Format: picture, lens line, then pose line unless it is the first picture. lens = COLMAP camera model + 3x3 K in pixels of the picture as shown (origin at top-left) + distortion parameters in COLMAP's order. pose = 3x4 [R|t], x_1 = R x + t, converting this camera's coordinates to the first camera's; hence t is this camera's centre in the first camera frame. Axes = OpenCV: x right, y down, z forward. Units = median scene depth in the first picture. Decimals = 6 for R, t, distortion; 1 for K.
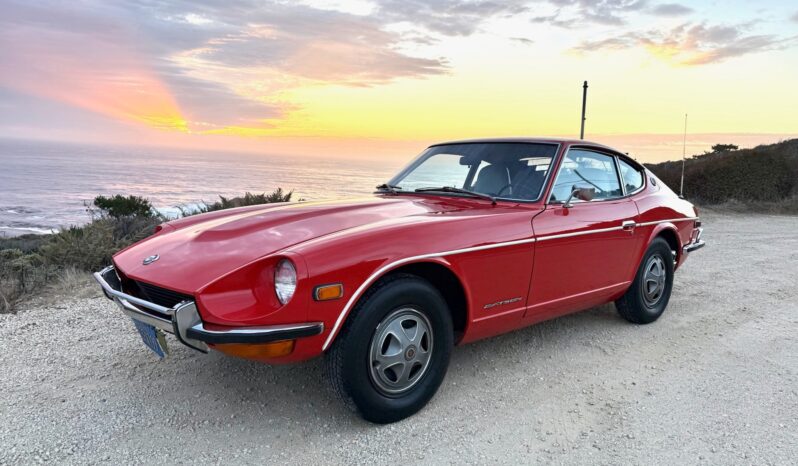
lens RADIAL K [[556.2, 0, 403.5], [0, 556.2, 236.7], [0, 0, 1]] dist [0.077537, -0.115724]
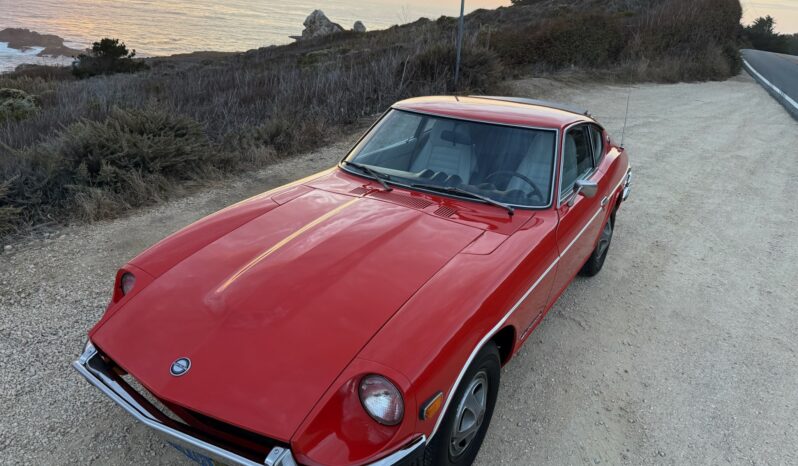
lens RADIAL K [[556.2, 0, 403.5], [0, 556.2, 236.7], [0, 0, 1]] dist [0.077537, -0.115724]
pose [[0.954831, -0.085426, 0.284607, -0.256659], [0.002177, 0.959771, 0.280774, -0.259650], [-0.297143, -0.267472, 0.916605, 0.157962]]
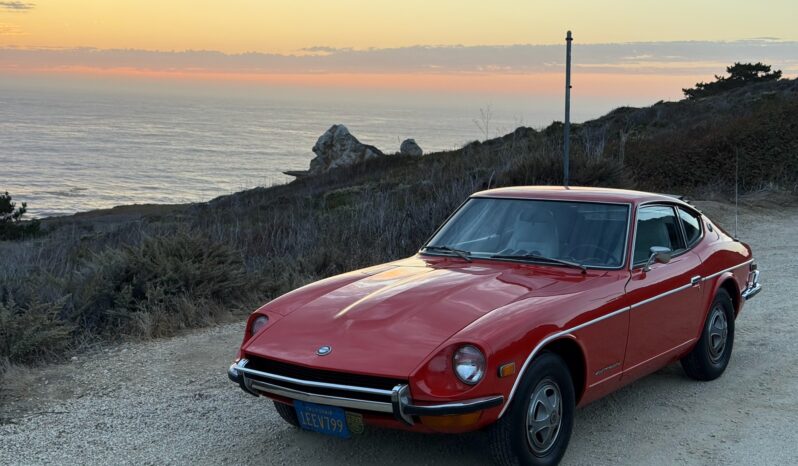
lens RADIAL K [[1130.5, 0, 416.5], [0, 1130.5, 232.3], [0, 0, 1]] dist [0.159110, -0.015059]
pose [[0.971839, -0.045568, 0.231199, -0.556145], [0.047380, 0.998874, -0.002287, -0.128958], [-0.230835, 0.013176, 0.972904, -0.870692]]
